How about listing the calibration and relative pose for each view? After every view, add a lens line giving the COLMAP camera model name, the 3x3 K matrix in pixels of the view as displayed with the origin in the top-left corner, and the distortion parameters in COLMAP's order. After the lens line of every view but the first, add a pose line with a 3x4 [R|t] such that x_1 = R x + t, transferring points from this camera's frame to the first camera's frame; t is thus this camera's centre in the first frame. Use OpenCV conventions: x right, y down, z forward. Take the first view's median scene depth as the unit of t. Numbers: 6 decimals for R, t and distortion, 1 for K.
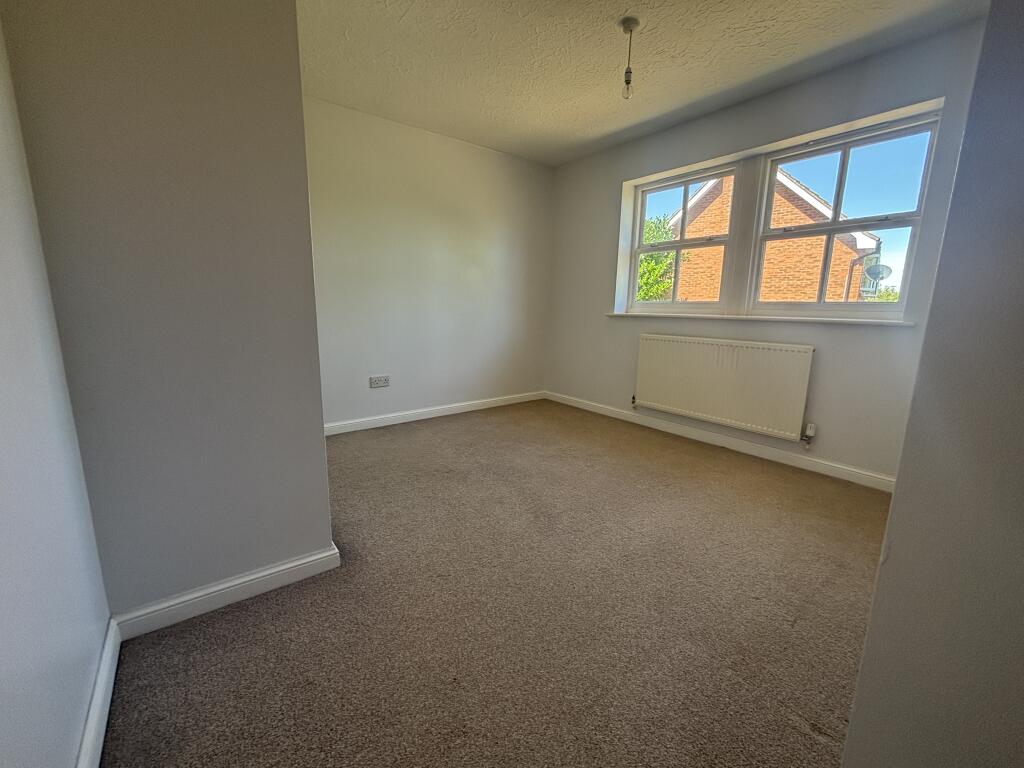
lens RADIAL K [[415.5, 0, 512.0], [0, 415.5, 384.0], [0, 0, 1]] dist [0.000022, 0.000001]
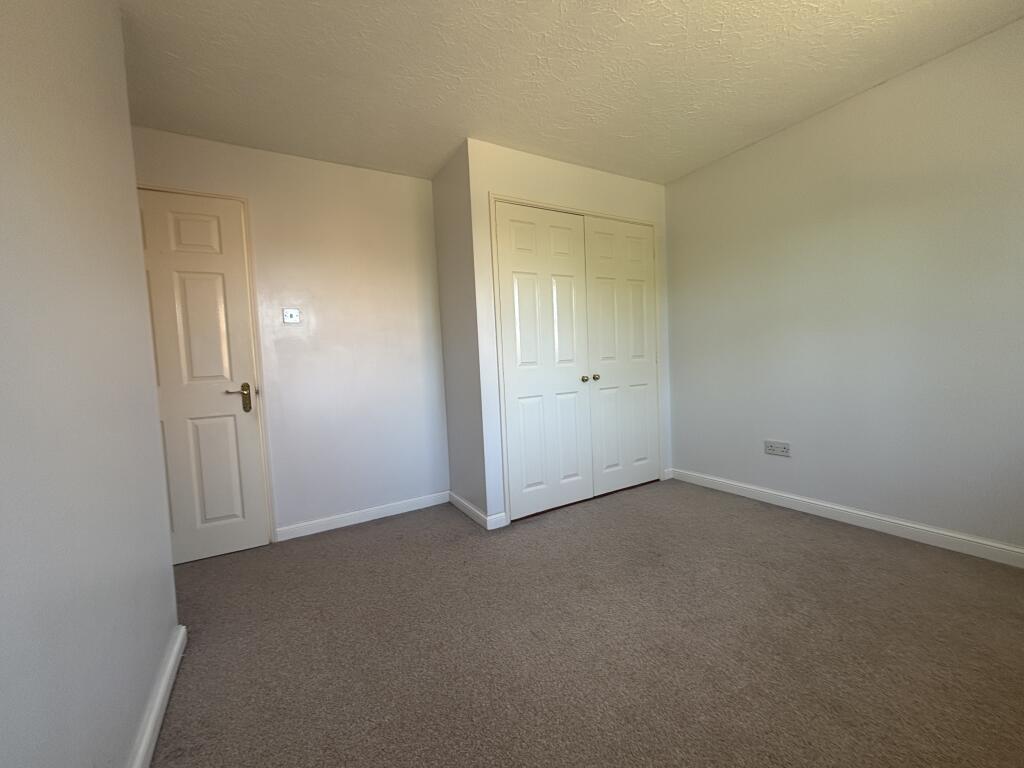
lens RADIAL K [[415.5, 0, 512.0], [0, 415.5, 384.0], [0, 0, 1]] dist [0.000022, 0.000001]
pose [[-0.133351, 0.046909, -0.989958, 0.535007], [-0.136775, 0.988450, 0.065262, -0.110522], [0.981585, 0.144104, -0.125395, 0.578272]]
